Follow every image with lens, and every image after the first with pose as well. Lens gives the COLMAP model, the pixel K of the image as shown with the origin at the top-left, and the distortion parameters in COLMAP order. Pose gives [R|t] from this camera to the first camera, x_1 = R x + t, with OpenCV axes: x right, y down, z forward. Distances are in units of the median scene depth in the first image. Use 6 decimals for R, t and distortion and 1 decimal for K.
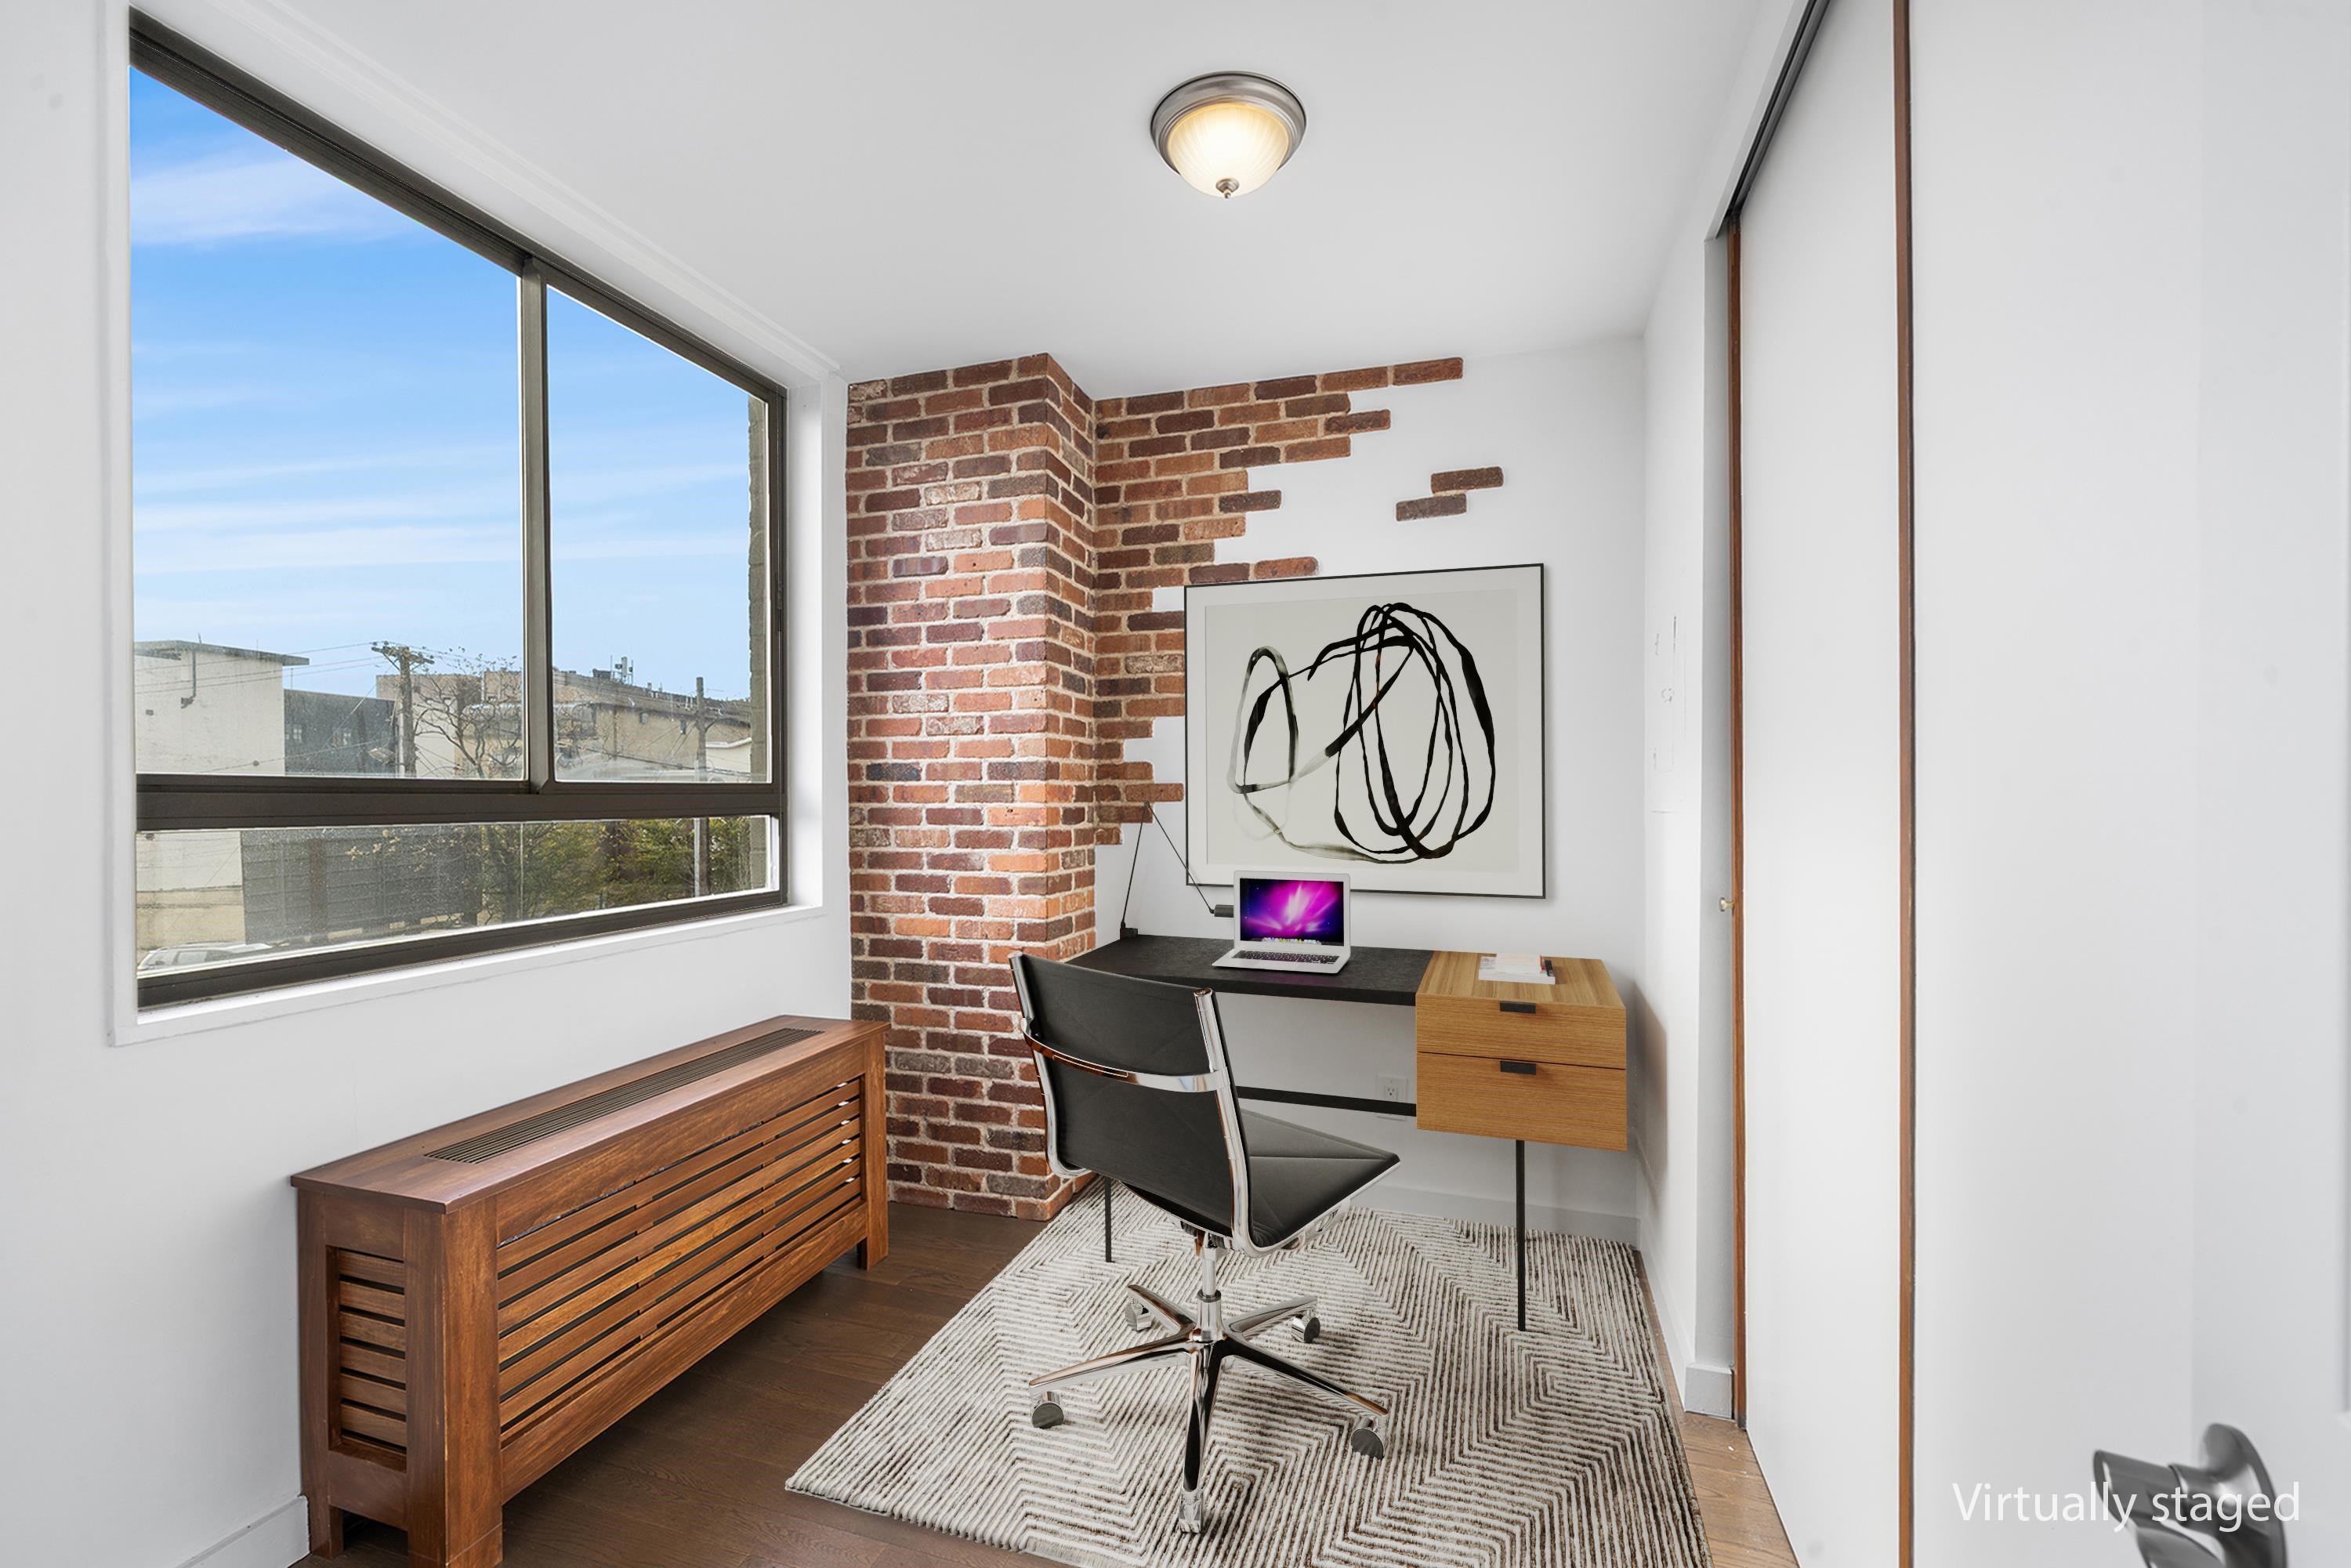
lens RADIAL K [[969.9, 0, 1172.6], [0, 969.9, 795.8], [0, 0, 1]] dist [-0.002051, -0.000045]
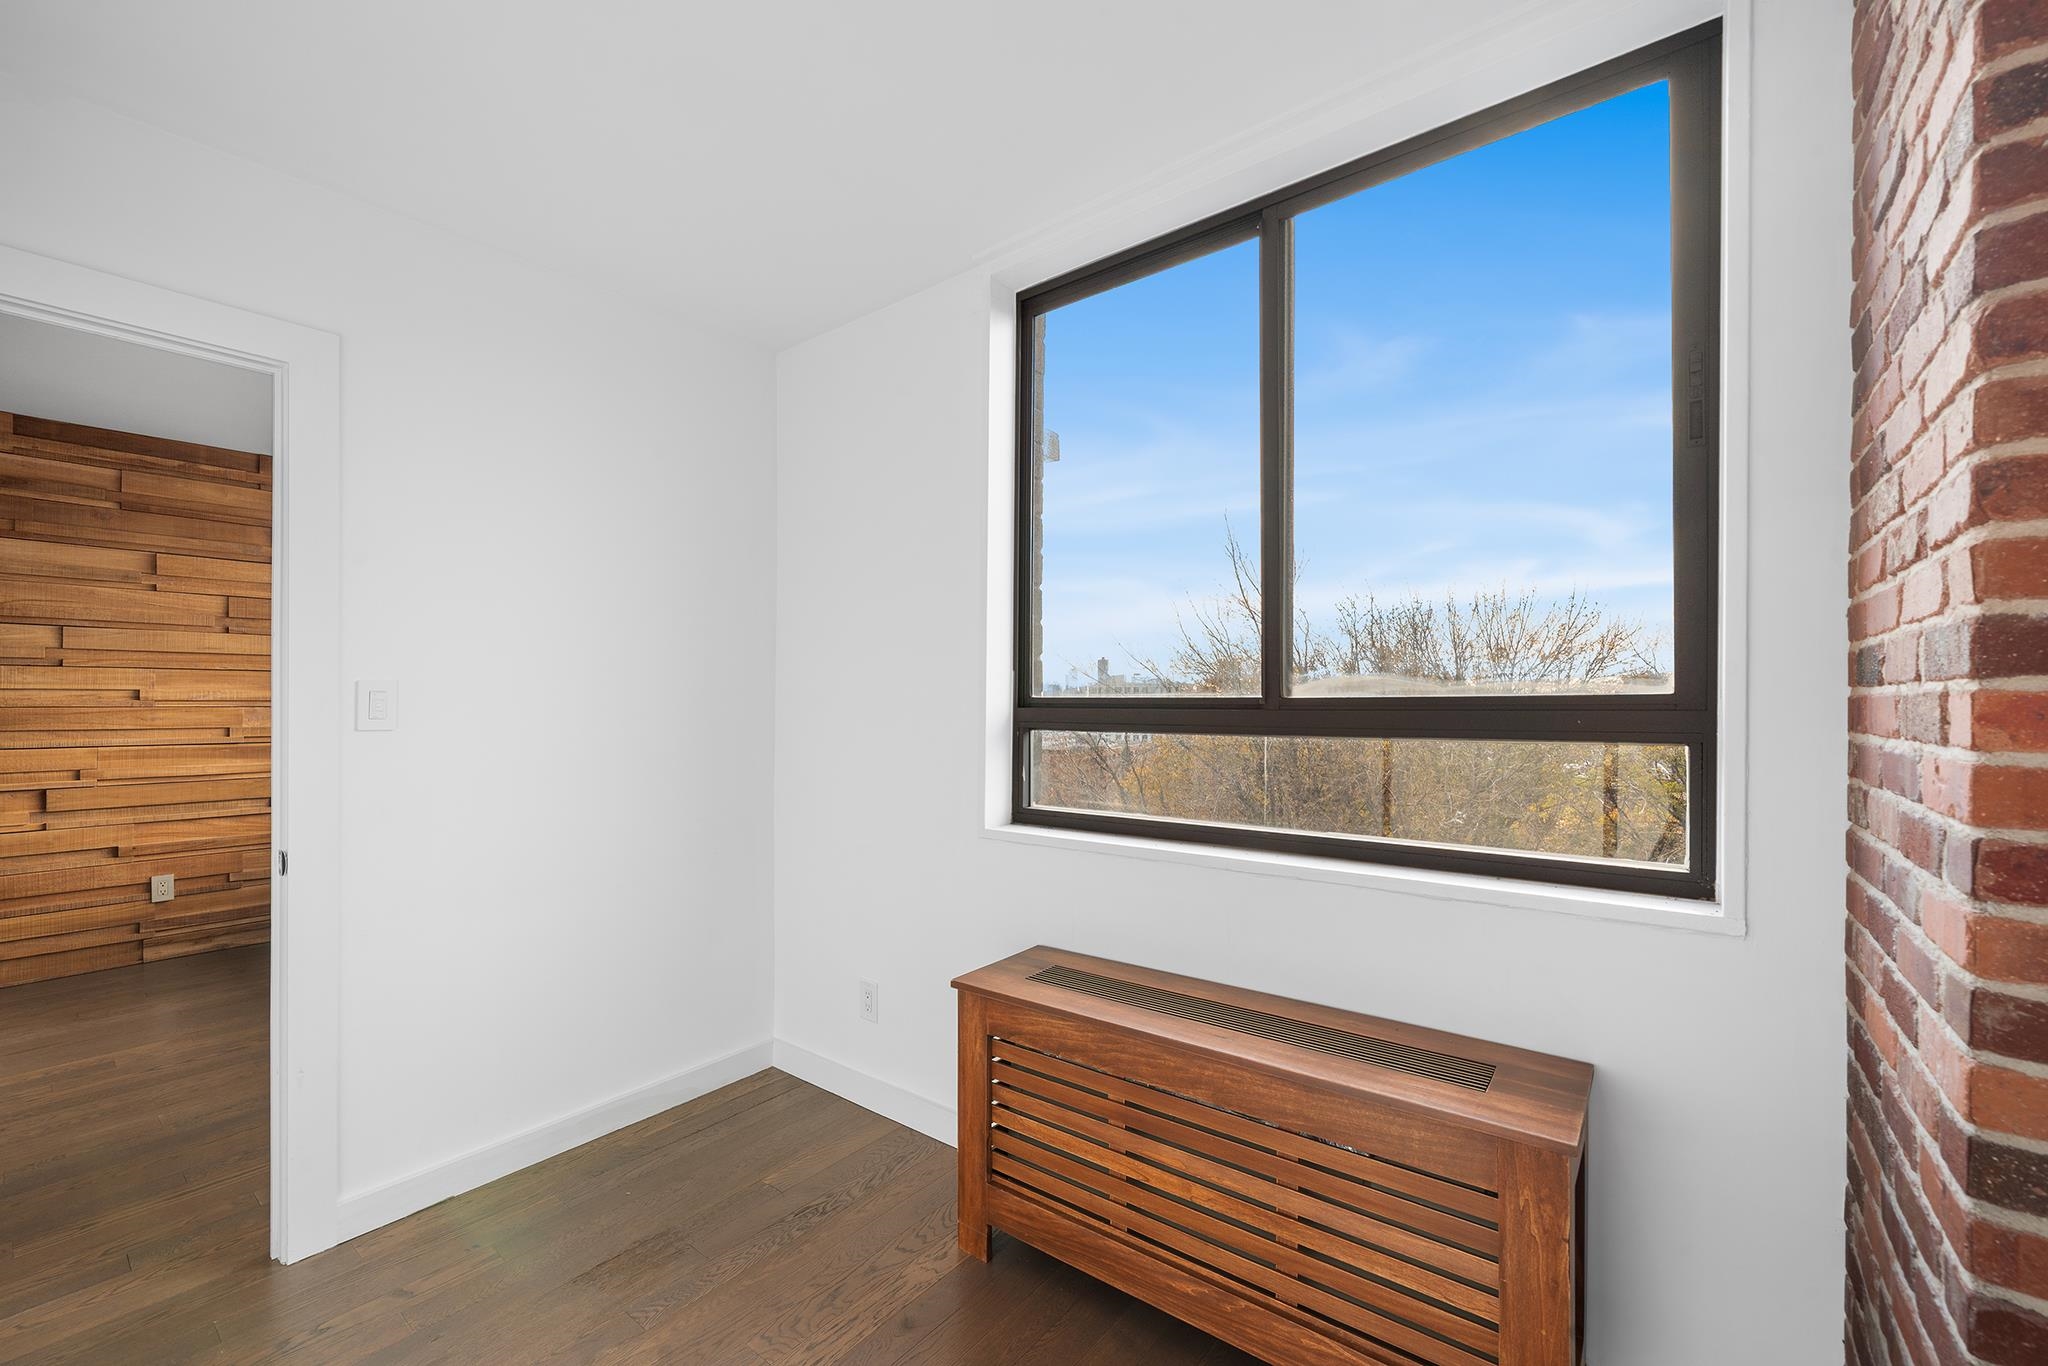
lens RADIAL K [[844.9, 0, 1013.6], [0, 844.9, 703.3], [0, 0, 1]] dist [-0.002051, -0.000045]
pose [[-0.360756, 0.000277, -0.932660, 0.328072], [-0.003976, 0.999990, 0.001835, -0.010120], [0.932652, 0.004371, -0.360752, 1.149658]]
